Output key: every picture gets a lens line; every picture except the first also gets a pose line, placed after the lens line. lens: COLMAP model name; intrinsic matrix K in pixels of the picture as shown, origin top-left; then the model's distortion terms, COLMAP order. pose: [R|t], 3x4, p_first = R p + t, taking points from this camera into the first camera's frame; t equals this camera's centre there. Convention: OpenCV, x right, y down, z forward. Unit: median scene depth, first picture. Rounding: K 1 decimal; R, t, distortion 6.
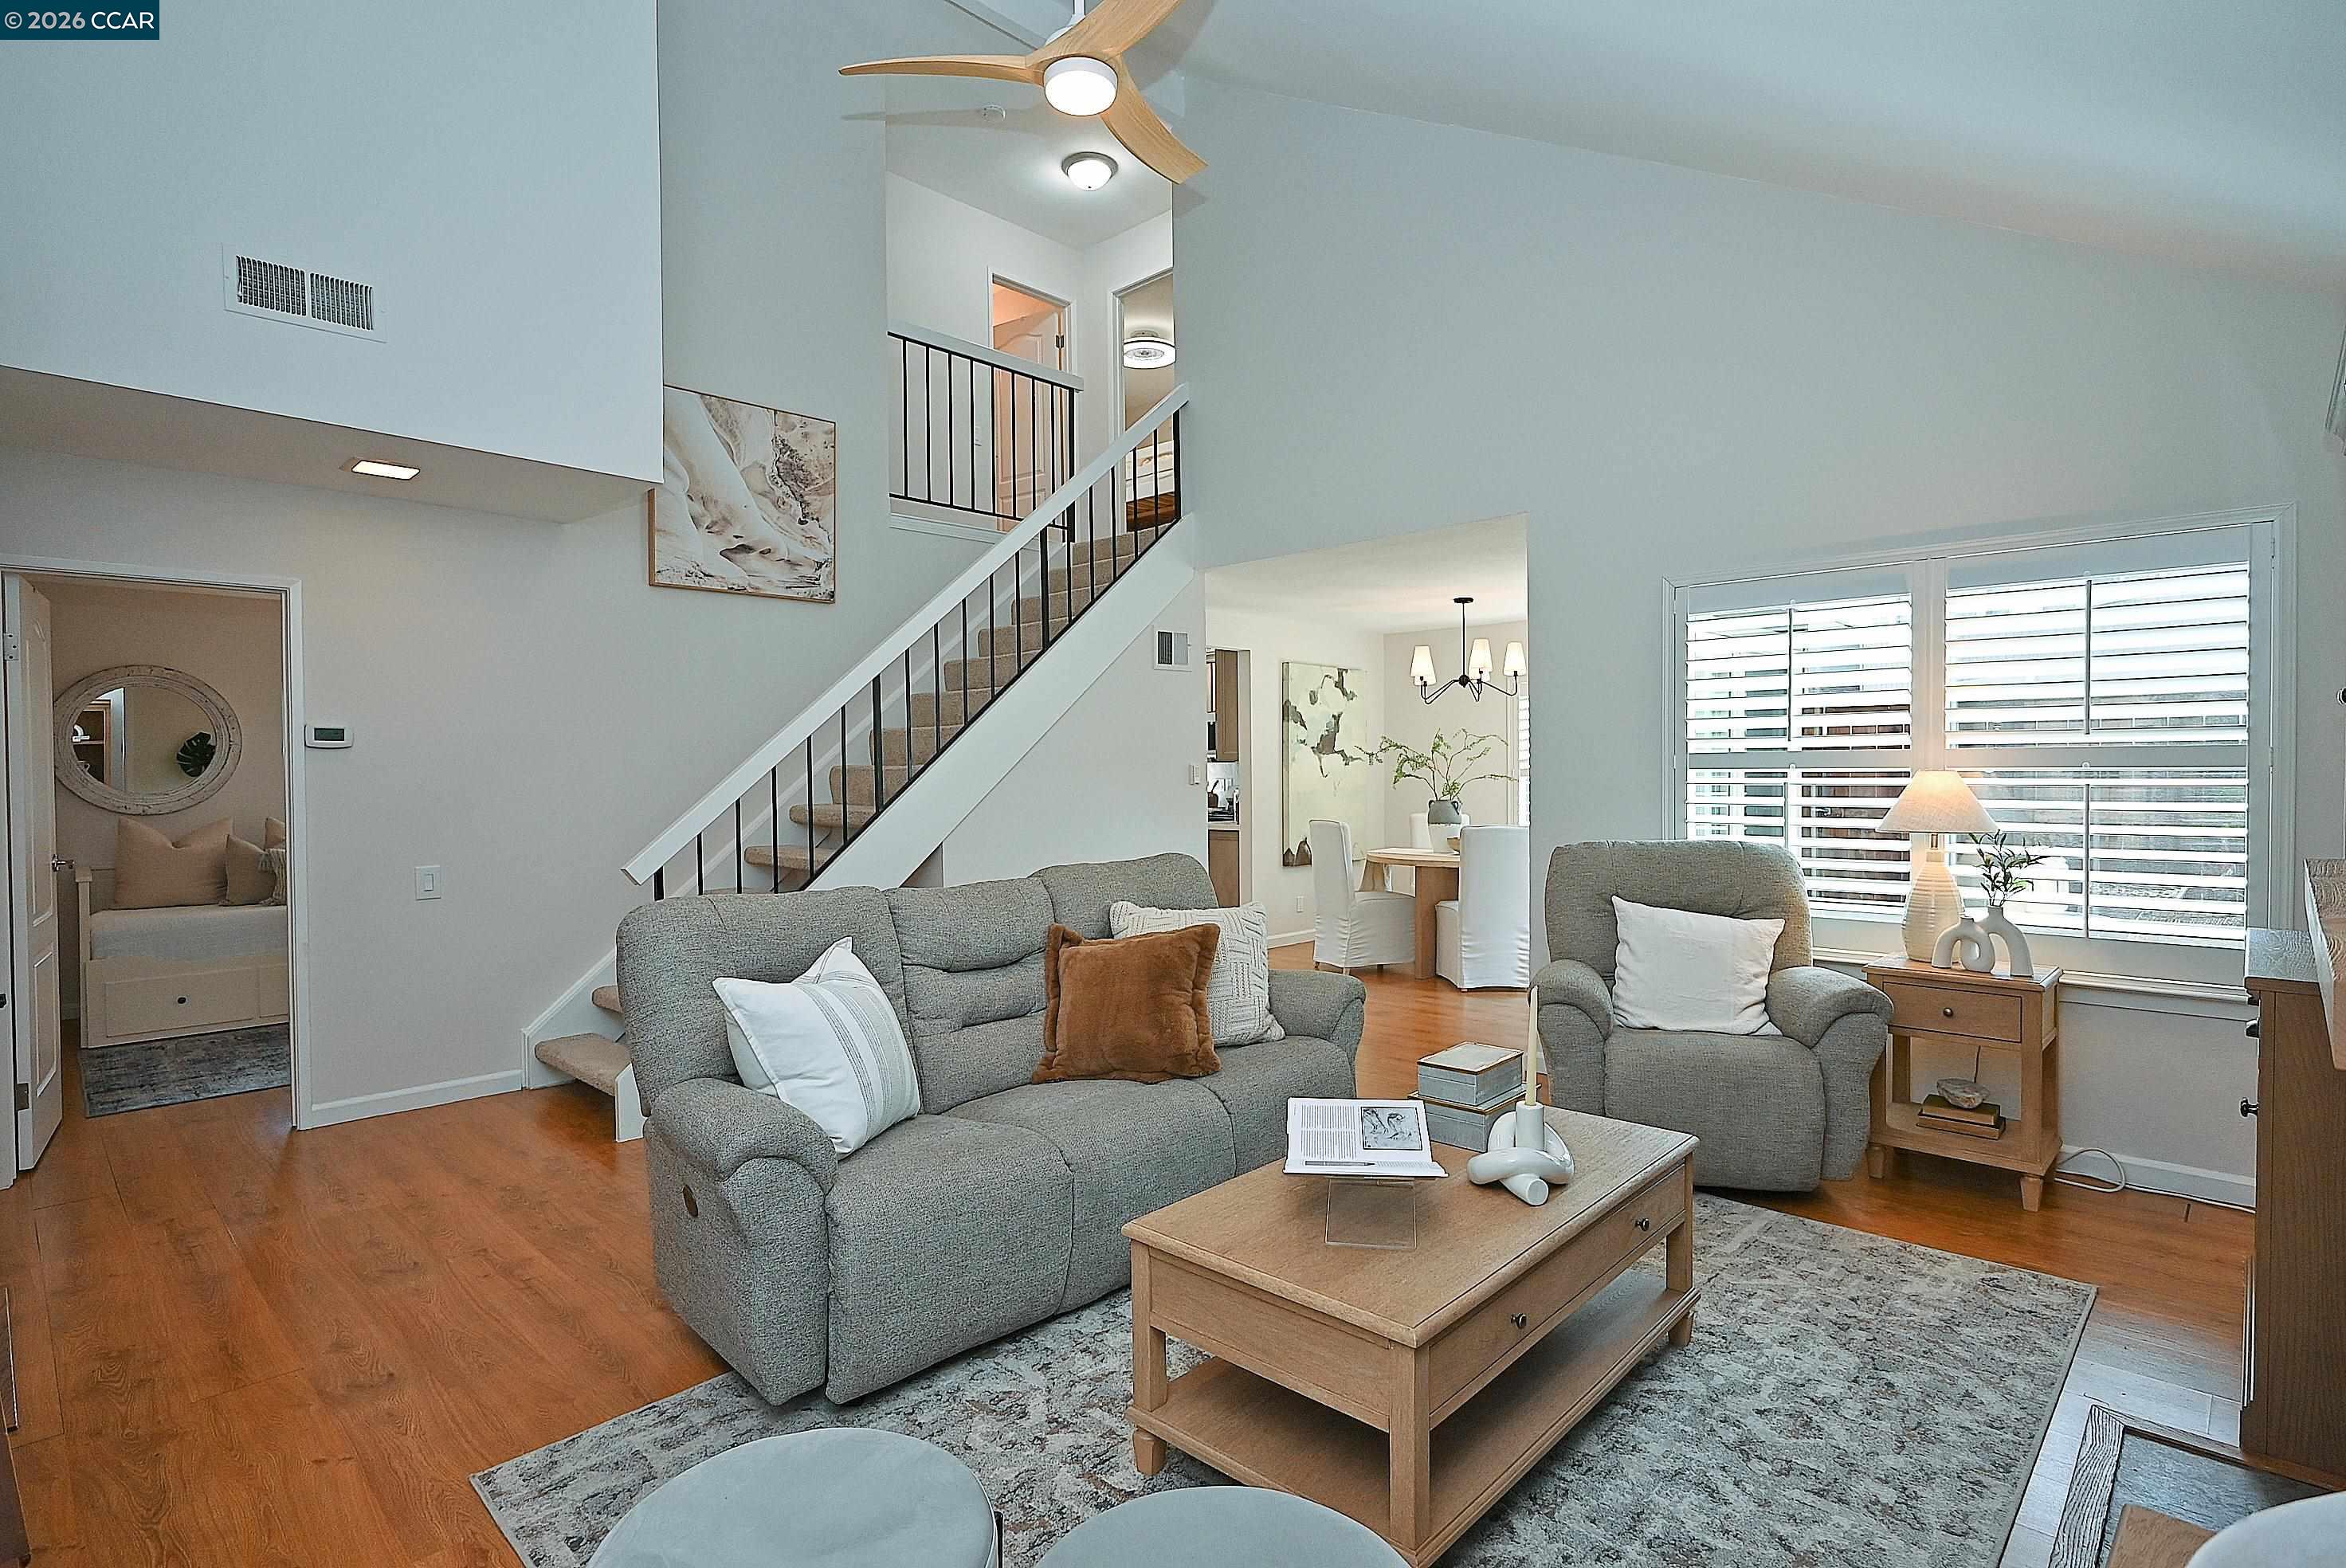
lens RADIAL K [[1155.4, 0, 1172.9], [0, 1155.4, 790.4], [0, 0, 1]] dist [-0.001898, 0.001007]
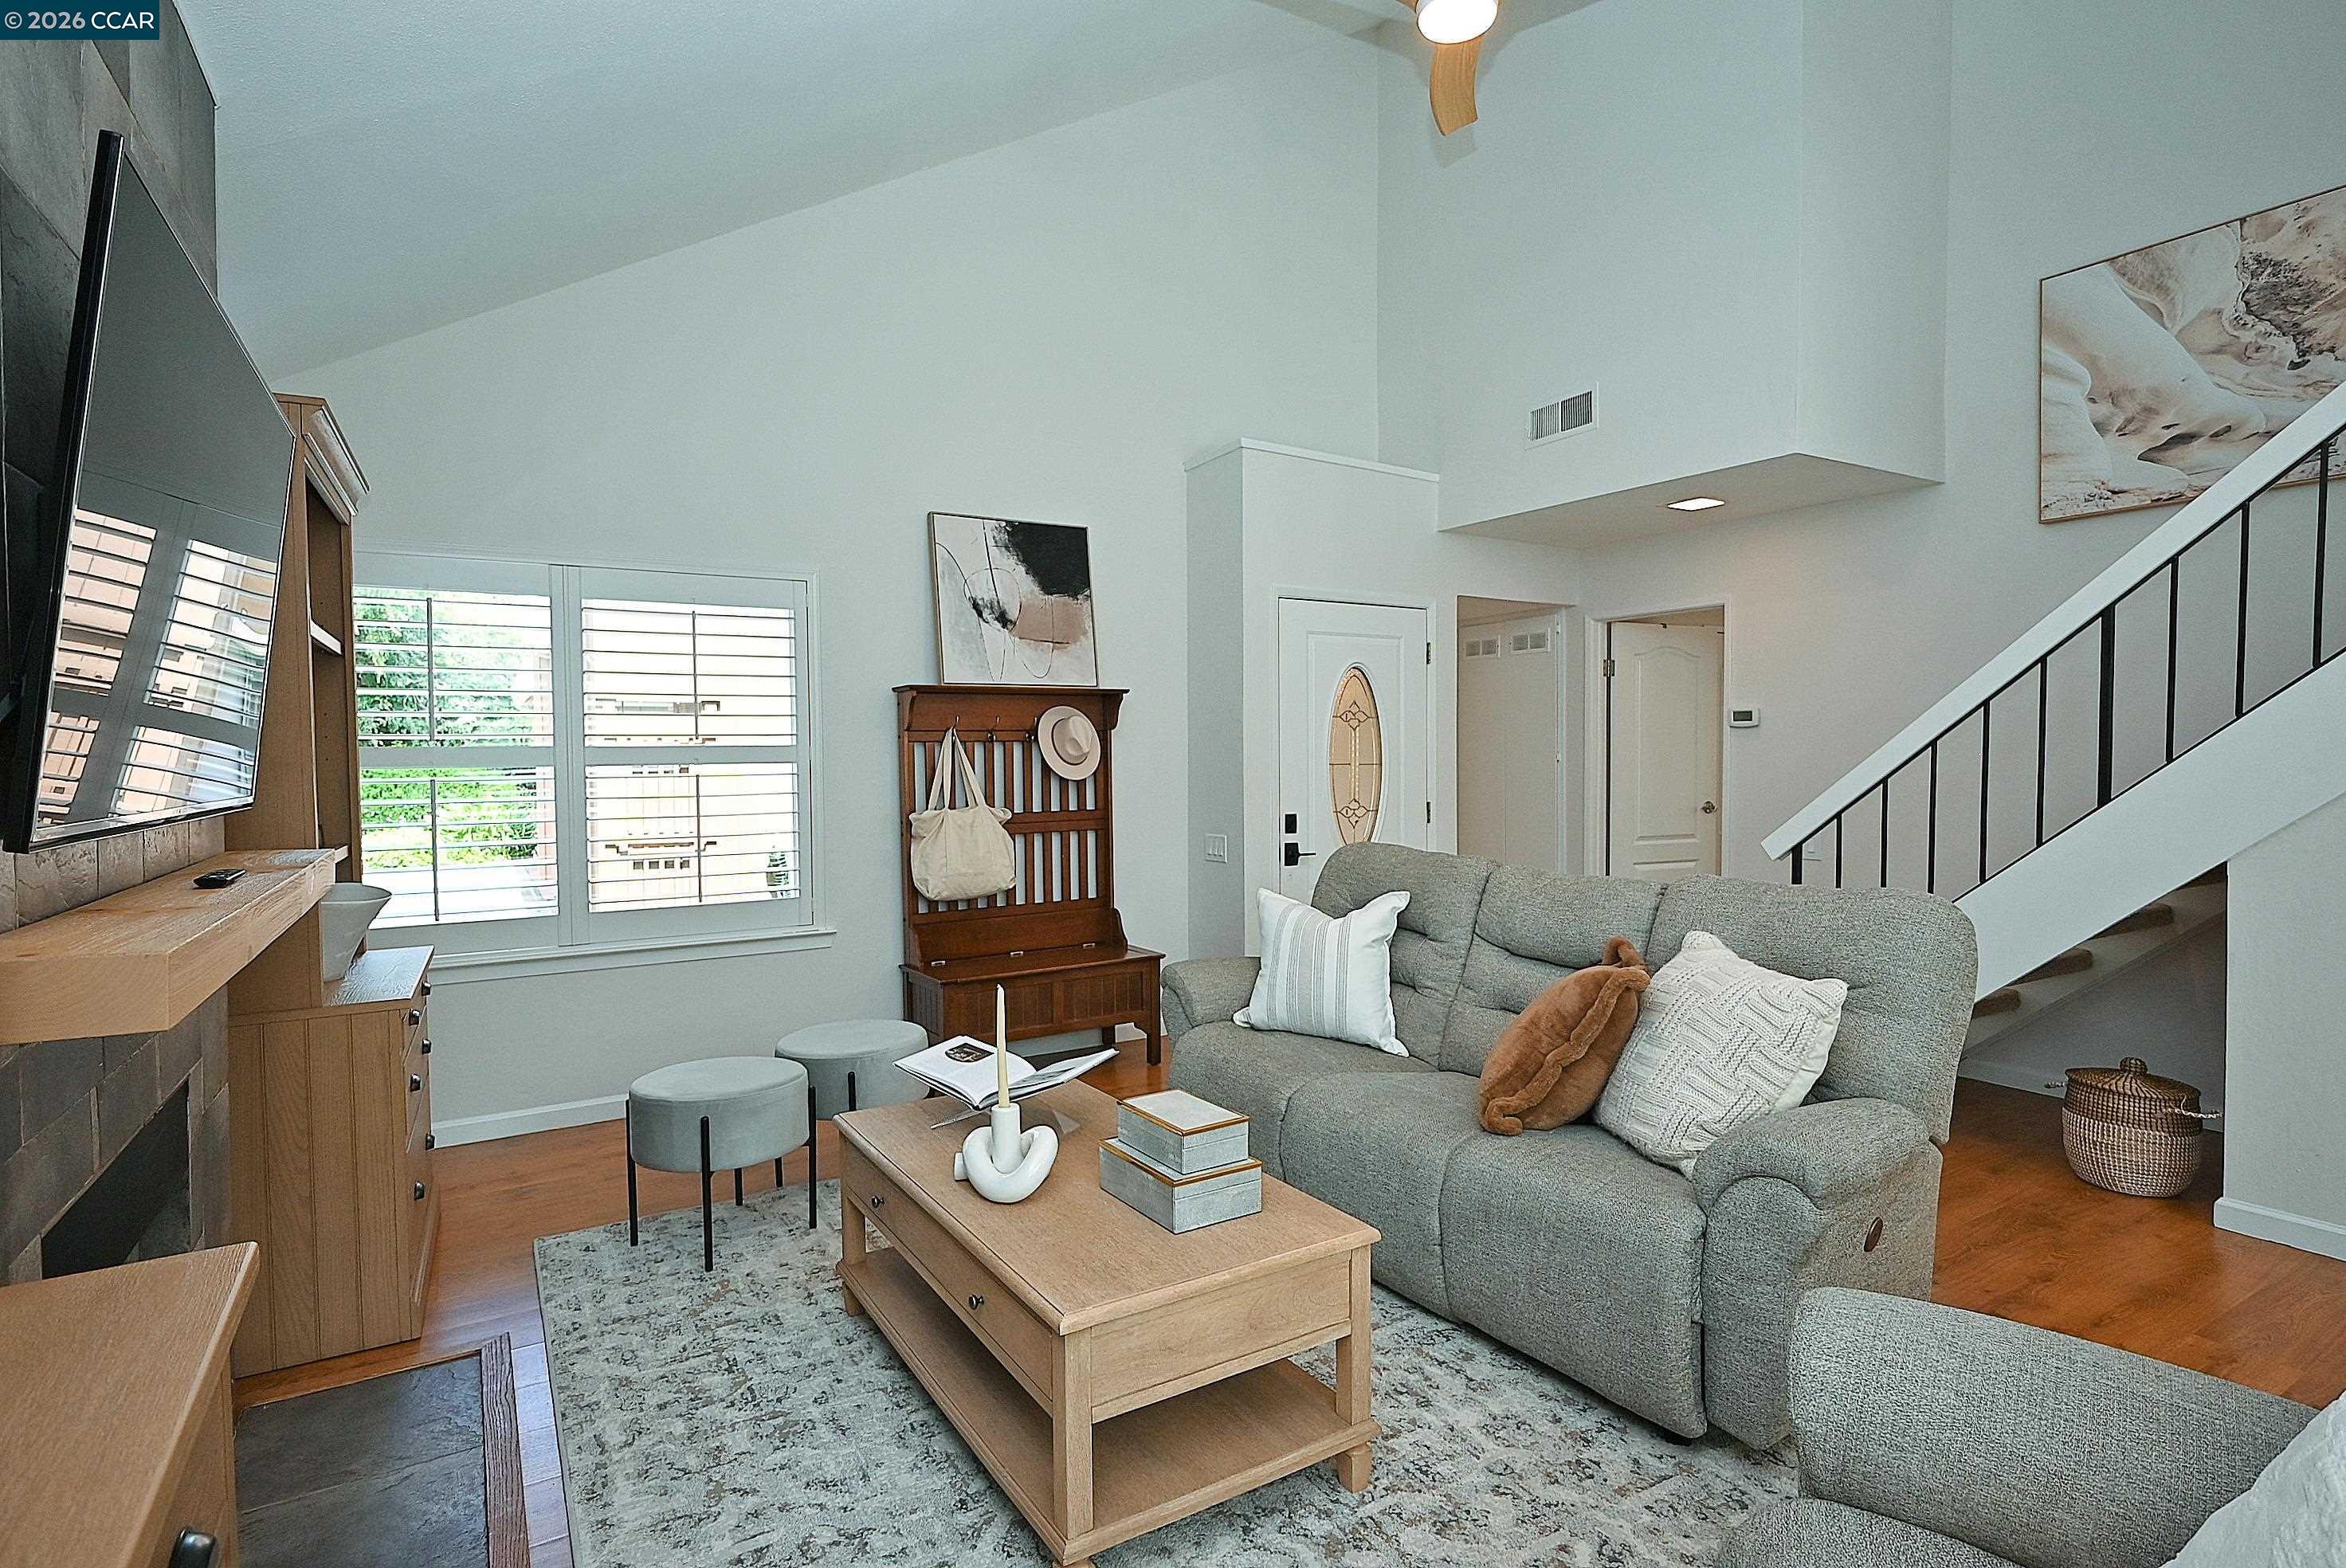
lens RADIAL K [[1155.4, 0, 1172.9], [0, 1155.4, 790.4], [0, 0, 1]] dist [-0.001898, 0.001007]
pose [[-0.254985, 0.043333, -0.965973, 0.633373], [-0.009641, 0.998832, 0.047352, -0.021478], [0.966897, 0.021387, -0.254270, 0.728199]]
